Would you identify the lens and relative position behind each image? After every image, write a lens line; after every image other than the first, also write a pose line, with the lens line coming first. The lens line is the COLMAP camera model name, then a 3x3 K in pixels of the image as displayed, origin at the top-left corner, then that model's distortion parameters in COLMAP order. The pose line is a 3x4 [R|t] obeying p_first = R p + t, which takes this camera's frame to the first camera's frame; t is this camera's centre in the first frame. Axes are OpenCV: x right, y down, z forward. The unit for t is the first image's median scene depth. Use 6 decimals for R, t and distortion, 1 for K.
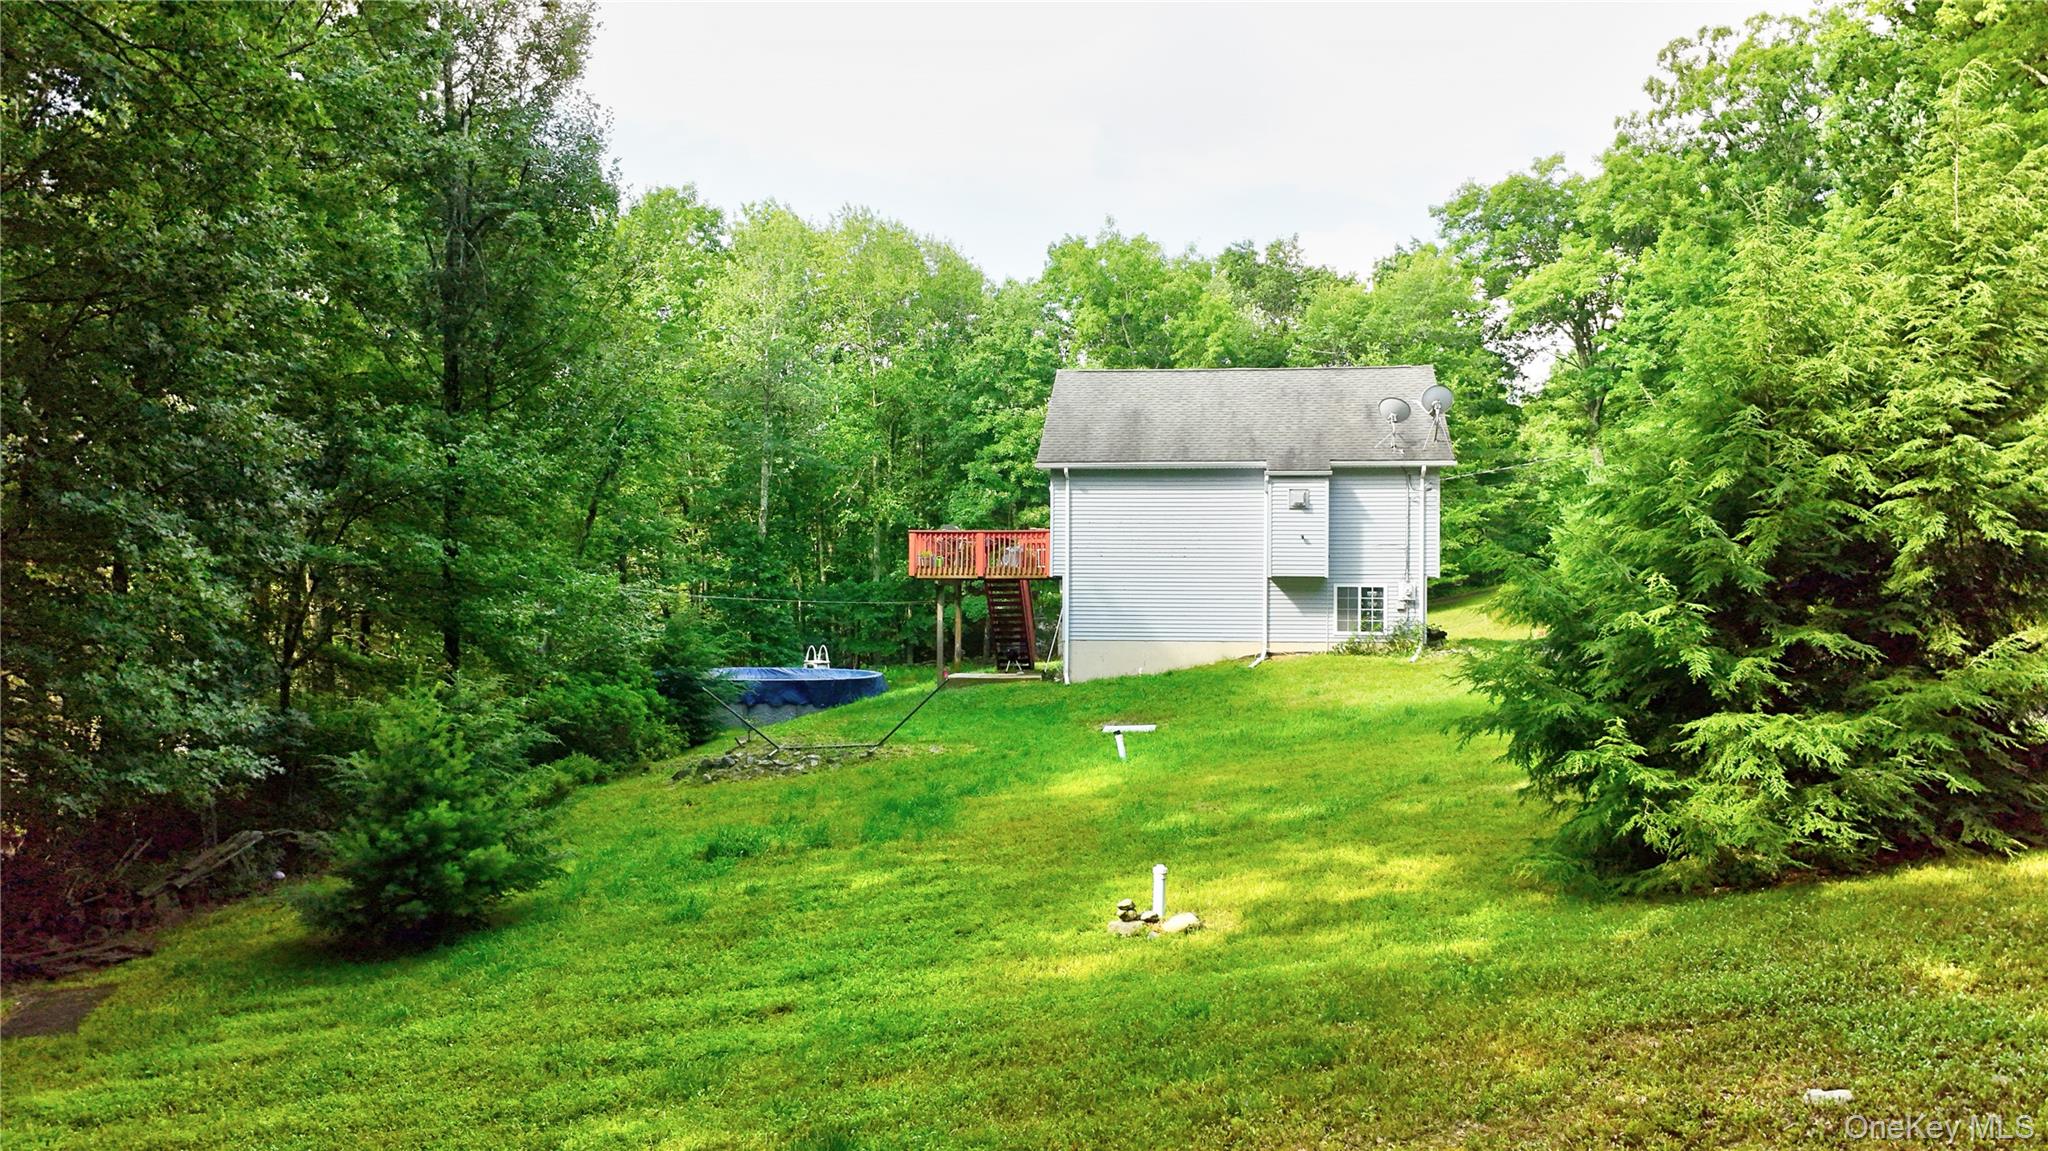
lens RADIAL K [[1508.3, 0, 1024.0], [0, 1508.3, 575.5], [0, 0, 1]] dist [-0.034848, -0.000298]
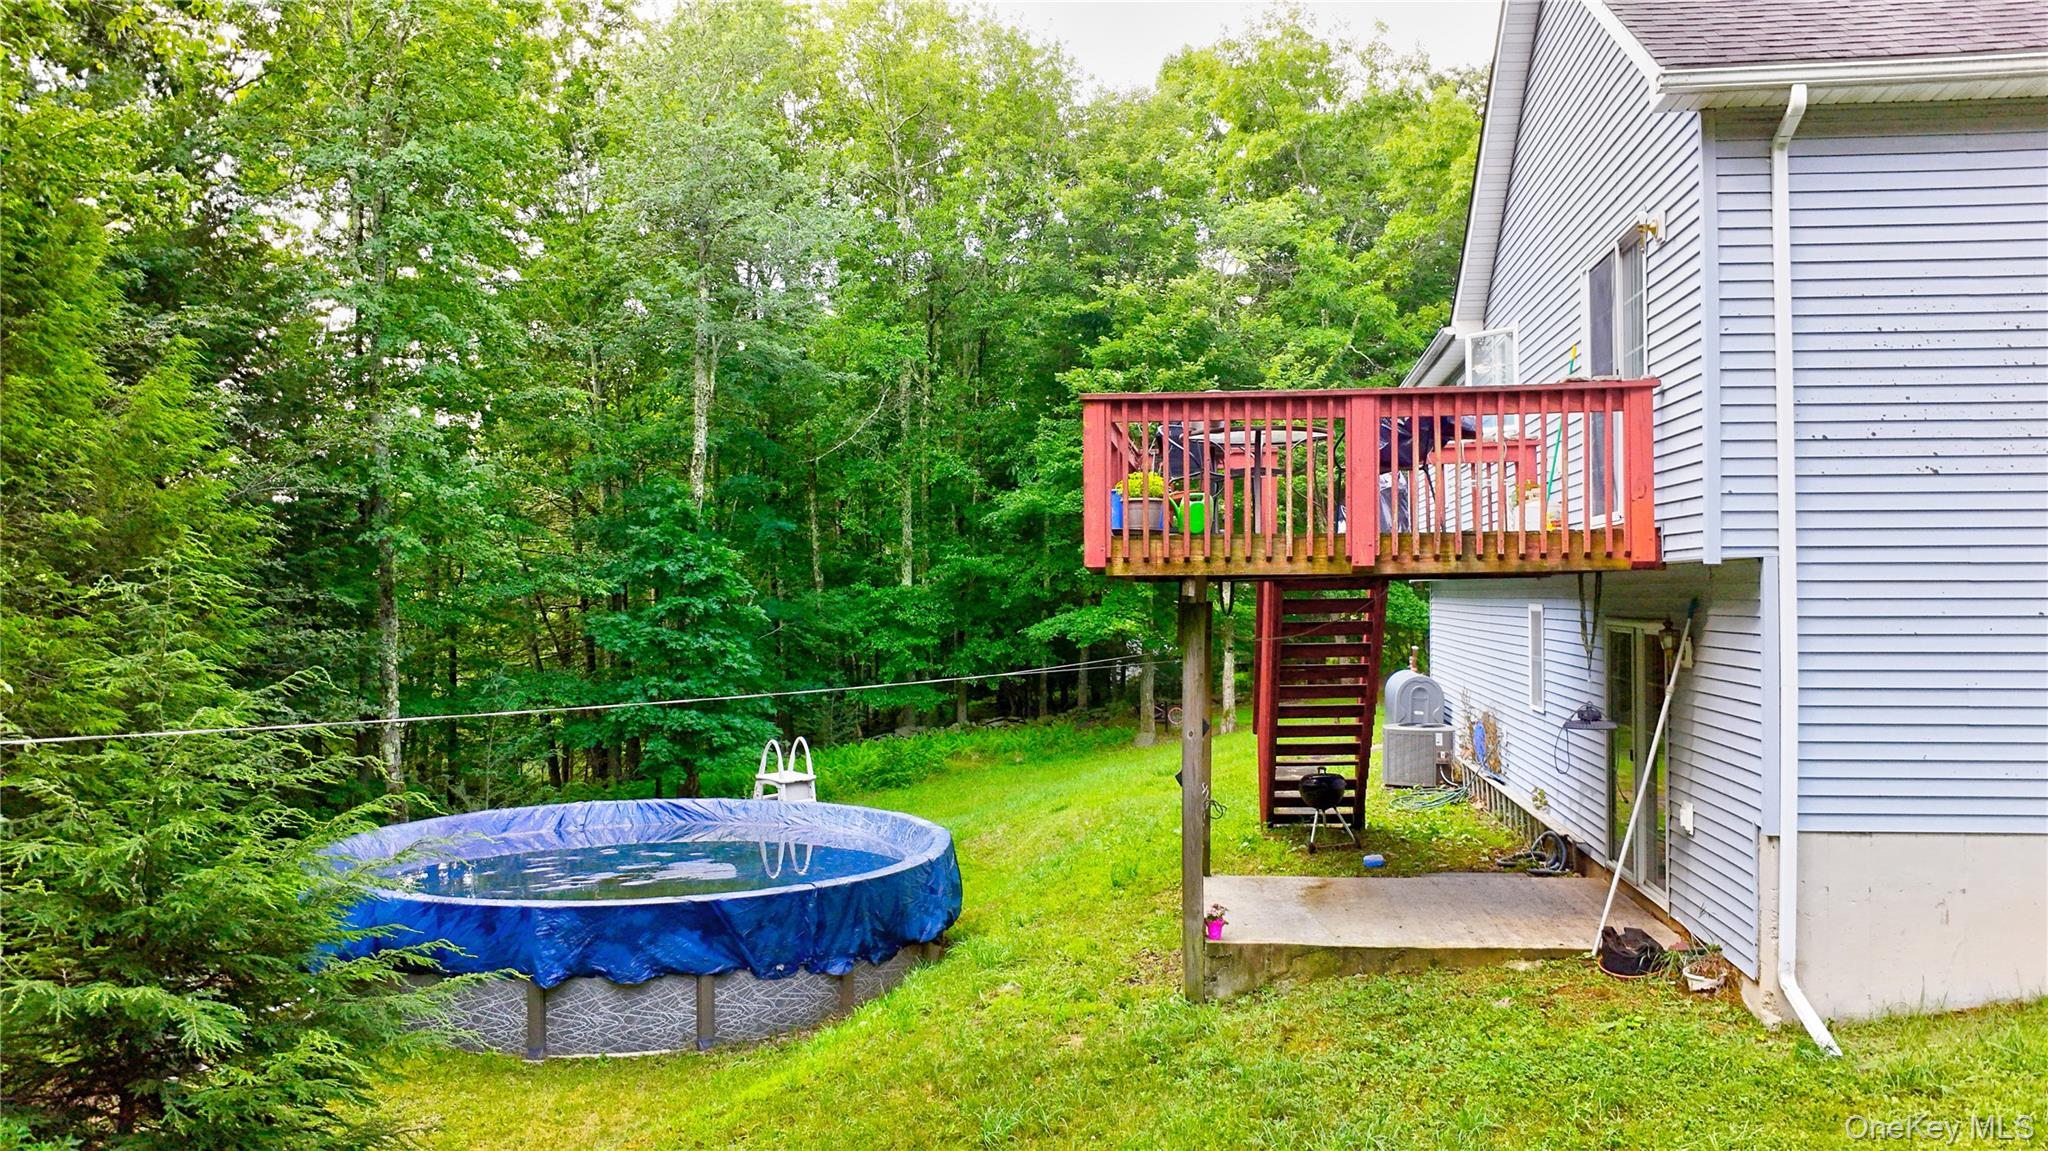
lens RADIAL K [[1508.3, 0, 1024.0], [0, 1508.3, 575.5], [0, 0, 1]] dist [-0.034848, -0.000298]
pose [[0.999891, -0.013333, -0.006391, -0.051194], [0.013314, 0.999907, -0.002991, 0.002847], [0.006430, 0.002906, 0.999975, 0.438379]]
